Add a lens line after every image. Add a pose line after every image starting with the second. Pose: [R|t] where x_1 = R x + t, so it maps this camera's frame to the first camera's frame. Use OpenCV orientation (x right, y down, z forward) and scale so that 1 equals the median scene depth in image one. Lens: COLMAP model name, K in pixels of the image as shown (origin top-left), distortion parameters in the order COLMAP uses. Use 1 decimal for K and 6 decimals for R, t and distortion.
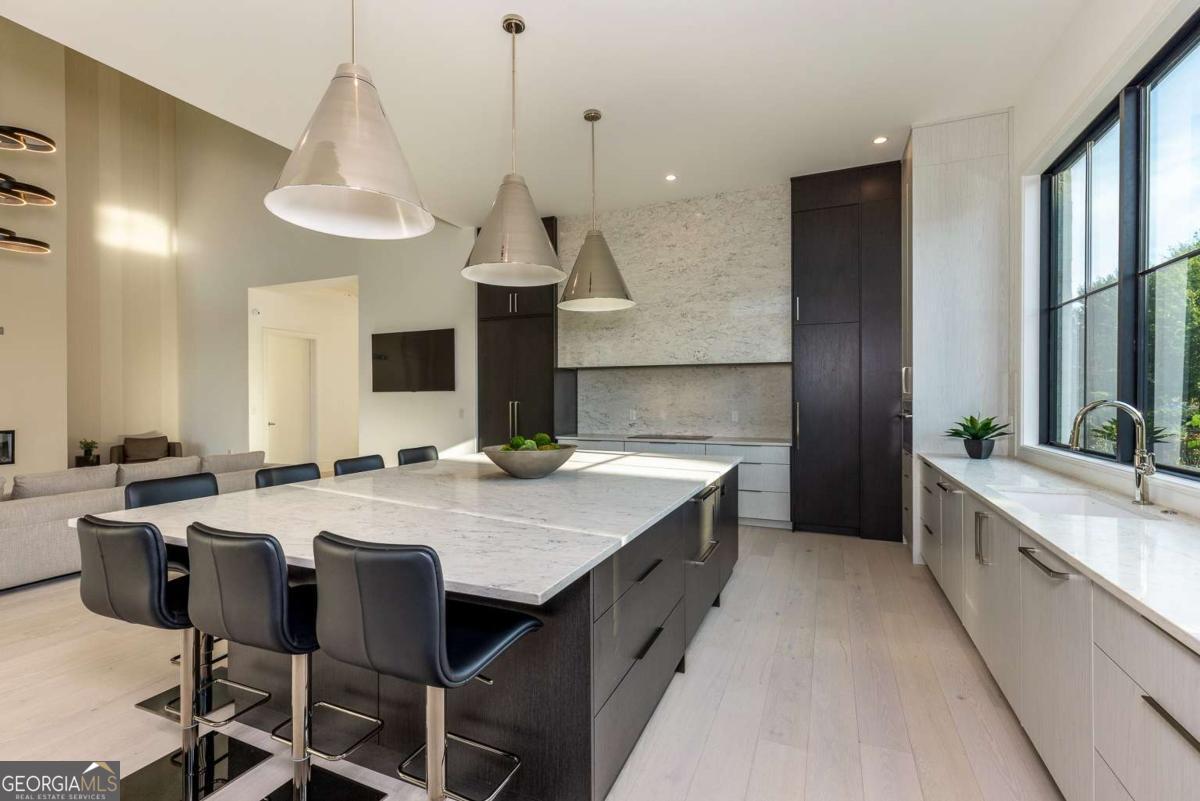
lens RADIAL K [[542.6, 0, 589.6], [0, 542.6, 396.7], [0, 0, 1]] dist [0.003967, -0.000416]
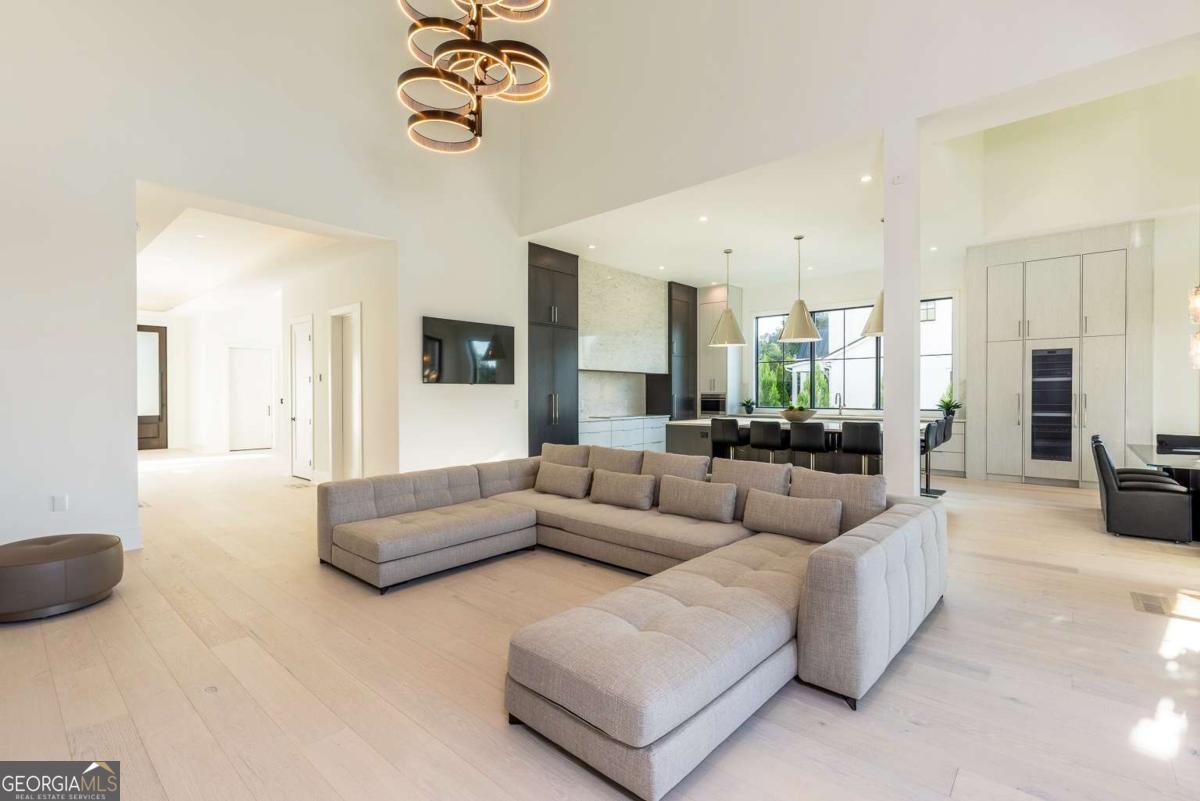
lens RADIAL K [[542.6, 0, 596.7], [0, 542.6, 395.8], [0, 0, 1]] dist [0.003967, -0.000416]
pose [[0.298251, 0.001294, 0.954487, -1.355142], [0.005480, 0.999980, -0.003068, 0.017483], [-0.954472, 0.006146, 0.298238, 0.571292]]
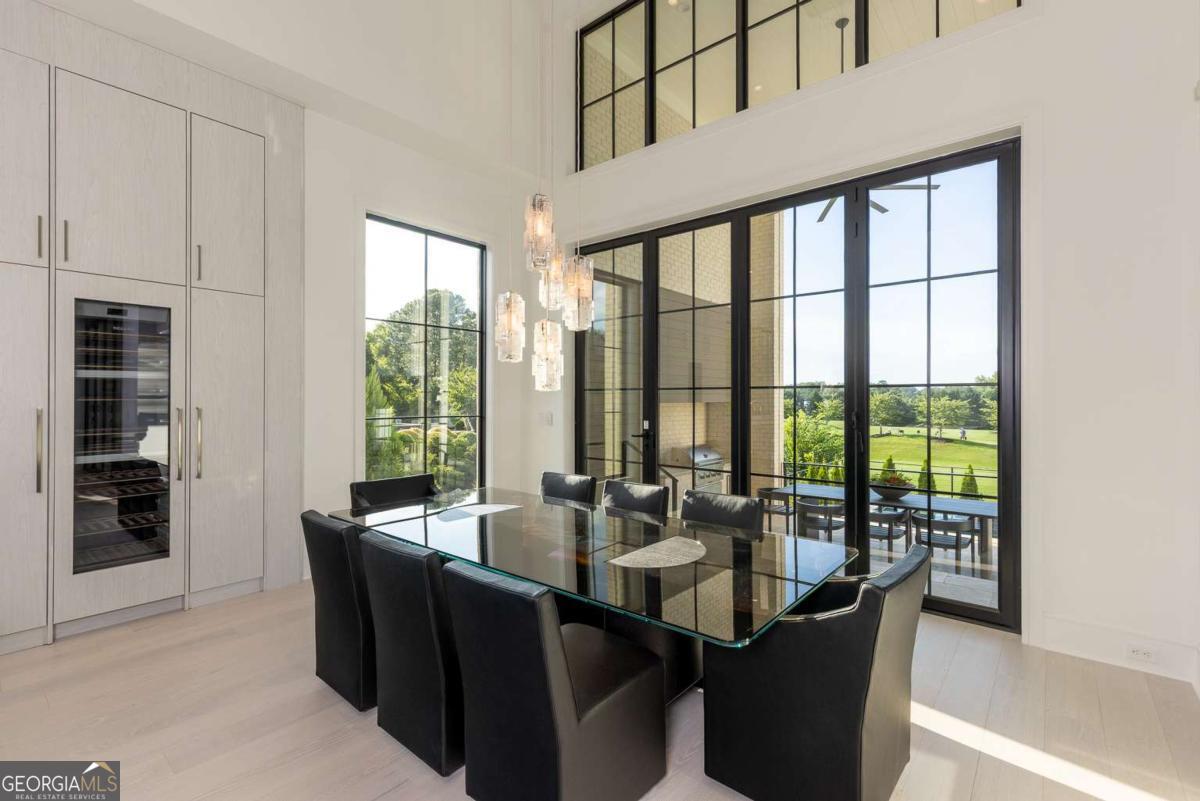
lens RADIAL K [[542.6, 0, 598.0], [0, 542.6, 397.5], [0, 0, 1]] dist [0.003967, -0.000416]
pose [[-0.960418, 0.004738, 0.278522, -0.474612], [0.005193, 0.999986, 0.000896, 0.006603], [-0.278514, 0.002307, -0.960429, 0.336415]]
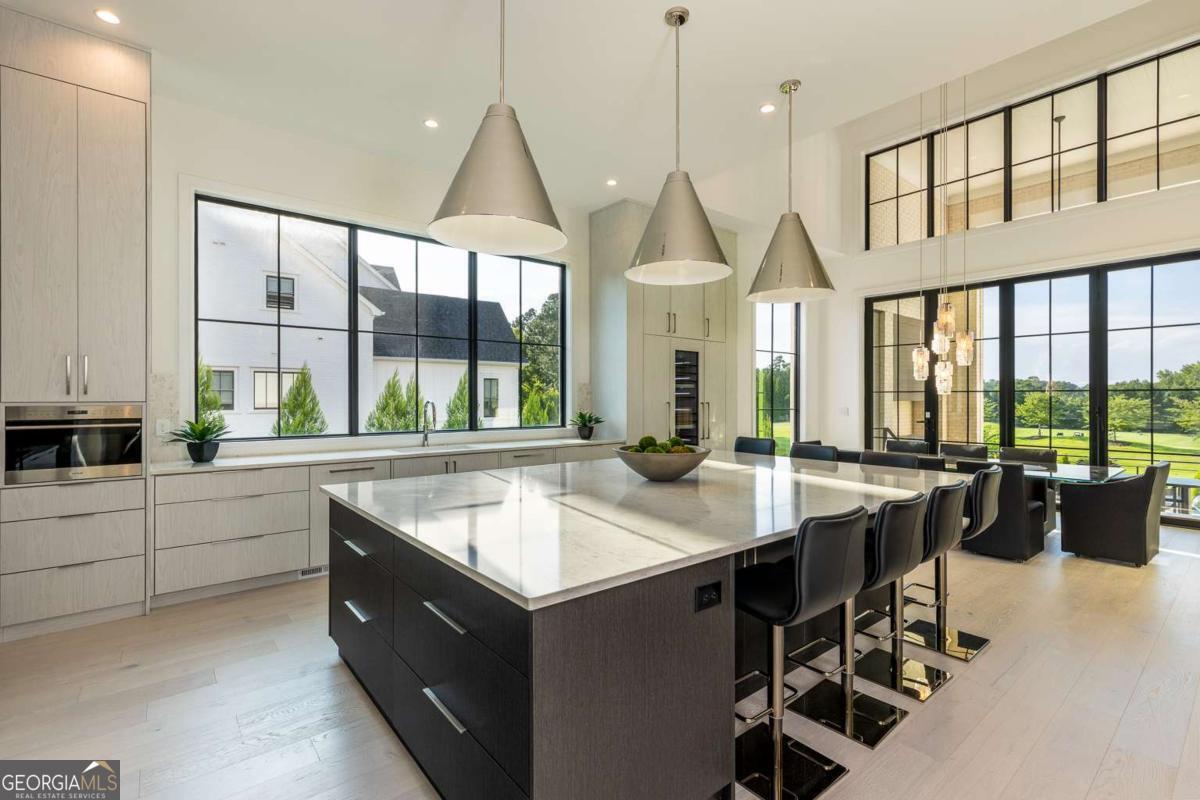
lens RADIAL K [[542.6, 0, 603.4], [0, 542.6, 393.0], [0, 0, 1]] dist [0.003967, -0.000416]
pose [[-0.892373, 0.007692, 0.451233, -0.228372], [0.005789, 0.999968, -0.005596, 0.001272], [-0.451262, -0.002382, -0.892388, 0.960825]]
